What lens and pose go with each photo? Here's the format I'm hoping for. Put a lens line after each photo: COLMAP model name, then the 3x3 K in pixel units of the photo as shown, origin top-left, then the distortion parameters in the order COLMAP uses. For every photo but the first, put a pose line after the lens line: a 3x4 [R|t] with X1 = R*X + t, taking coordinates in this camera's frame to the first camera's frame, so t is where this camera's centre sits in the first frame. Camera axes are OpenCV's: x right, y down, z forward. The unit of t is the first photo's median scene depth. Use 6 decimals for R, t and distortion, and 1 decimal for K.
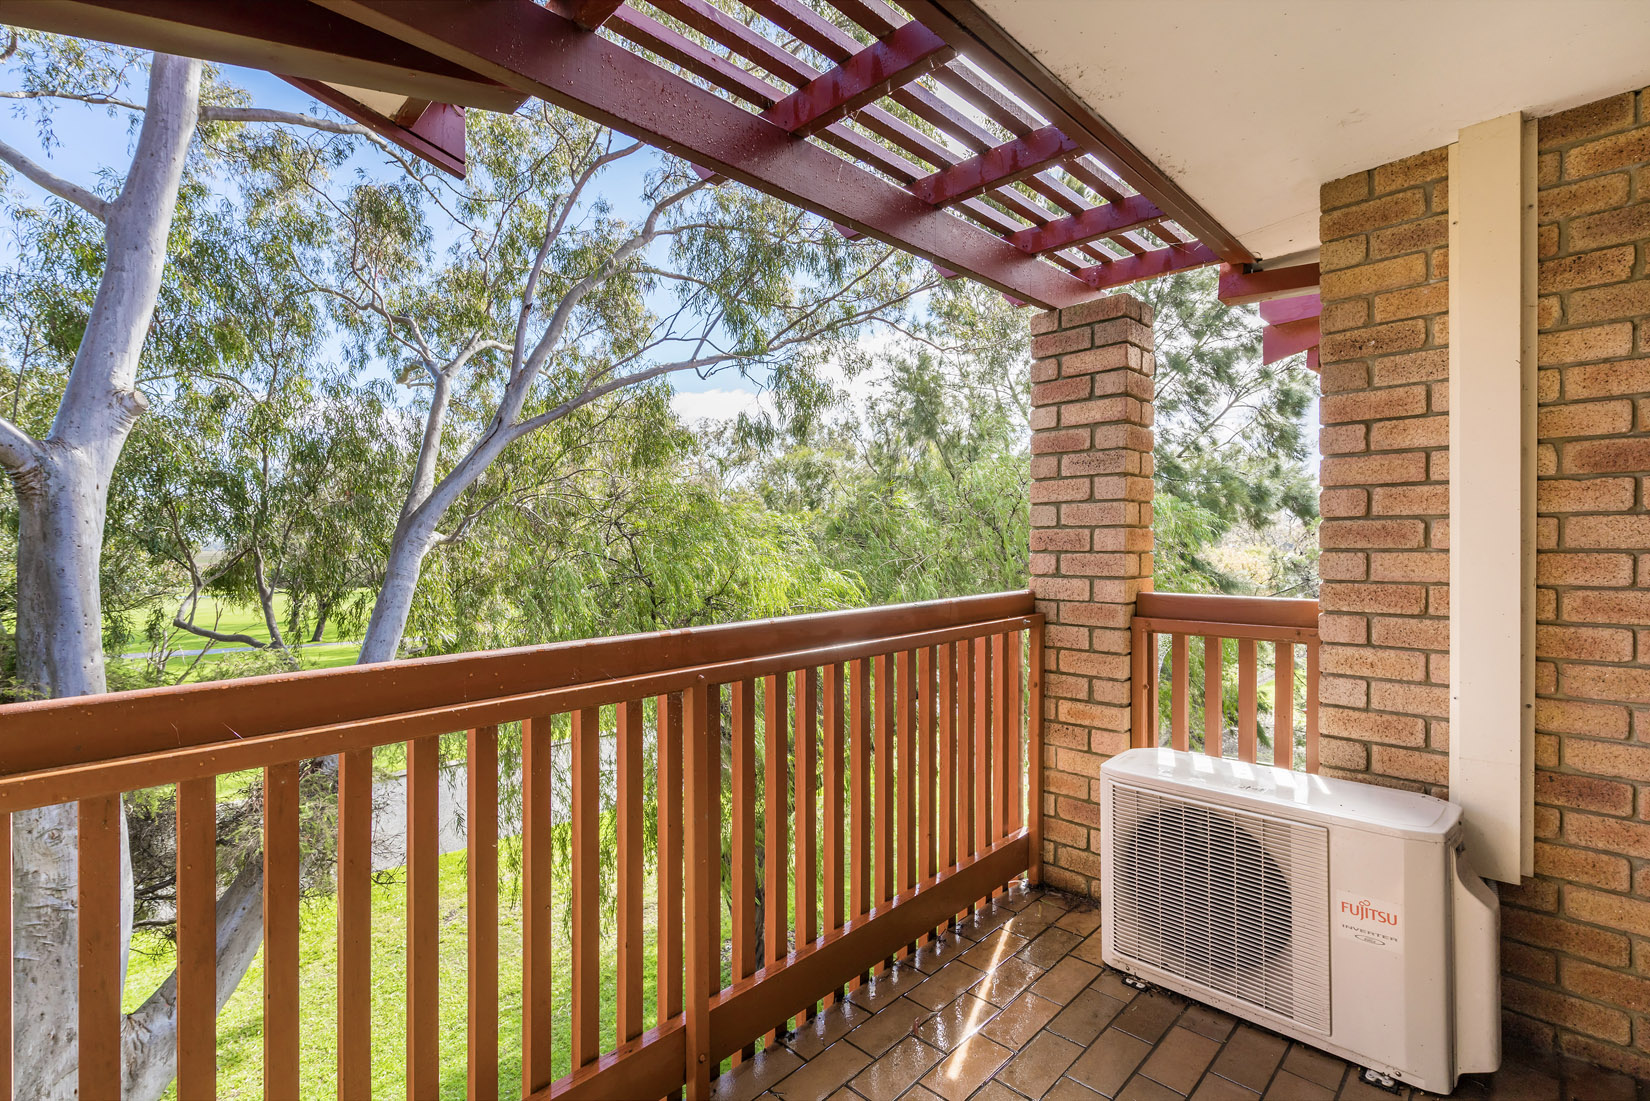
lens RADIAL K [[738.8, 0, 821.8], [0, 738.8, 542.6], [0, 0, 1]] dist [-0.000562, 0.000540]
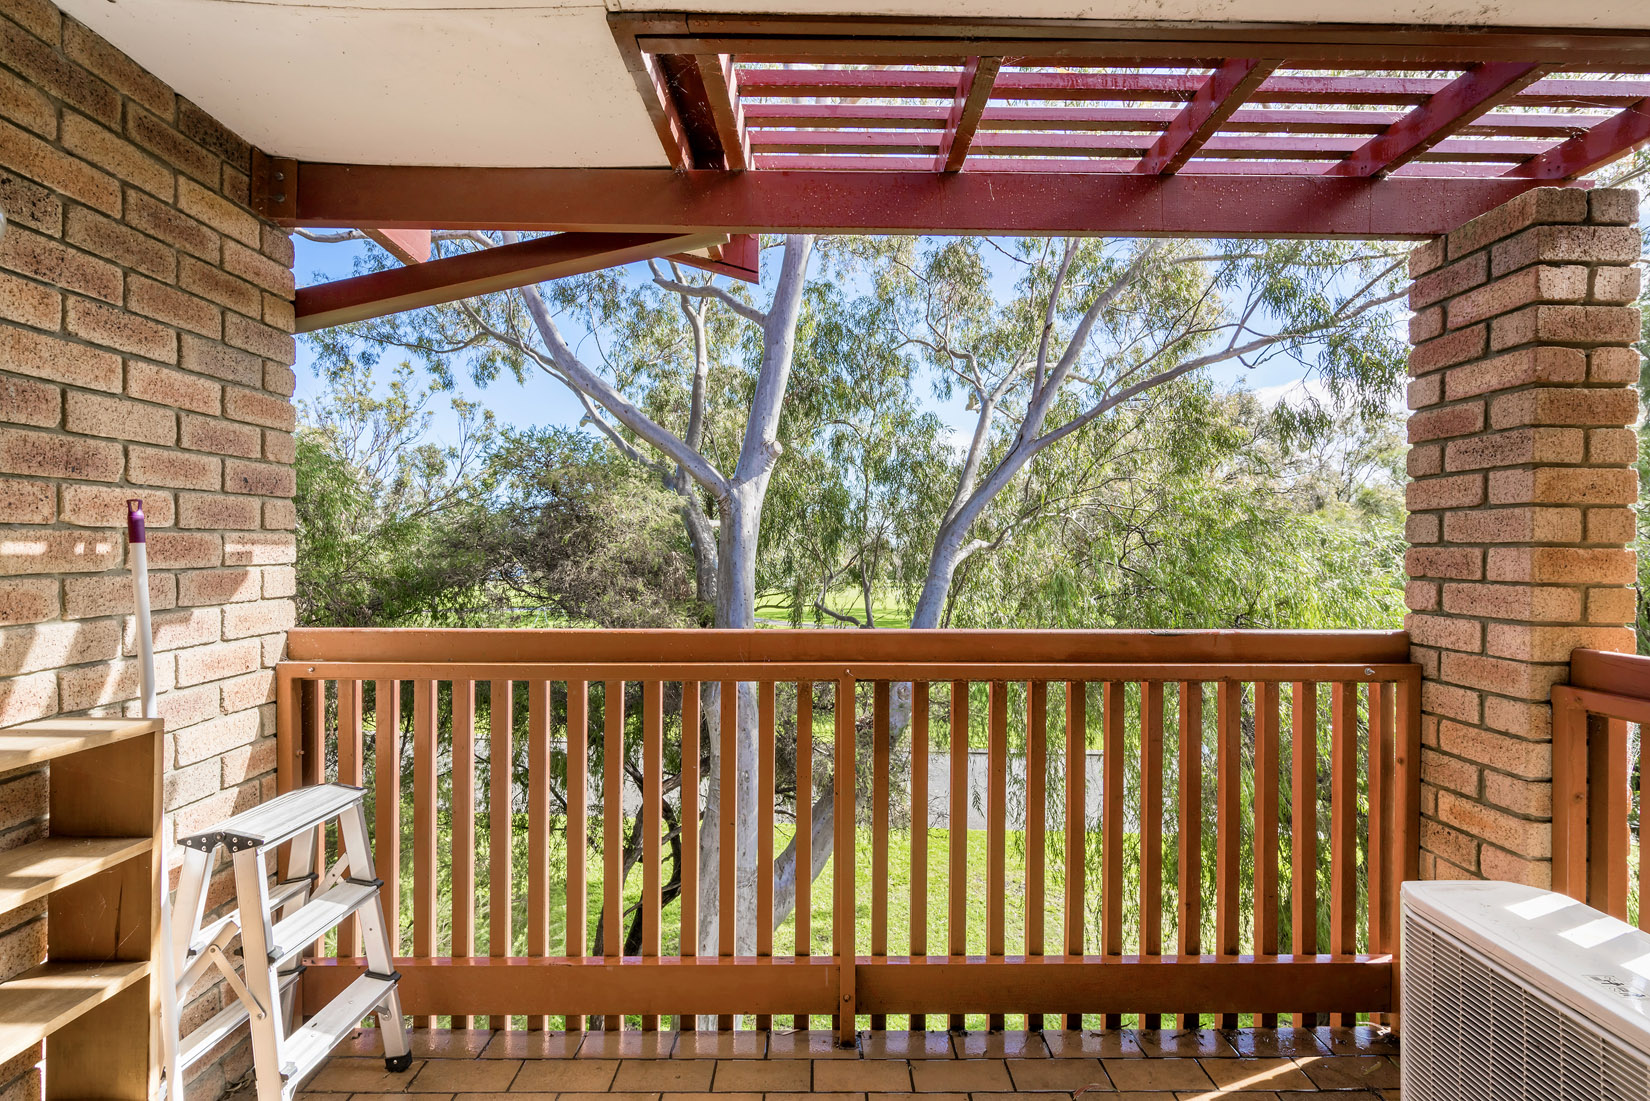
lens RADIAL K [[738.8, 0, 832.2], [0, 738.8, 547.0], [0, 0, 1]] dist [-0.000562, 0.000540]
pose [[0.719781, 0.013490, -0.694070, 0.396121], [-0.015419, 0.999875, 0.003443, -0.012118], [0.694030, 0.008224, 0.719900, 0.091438]]
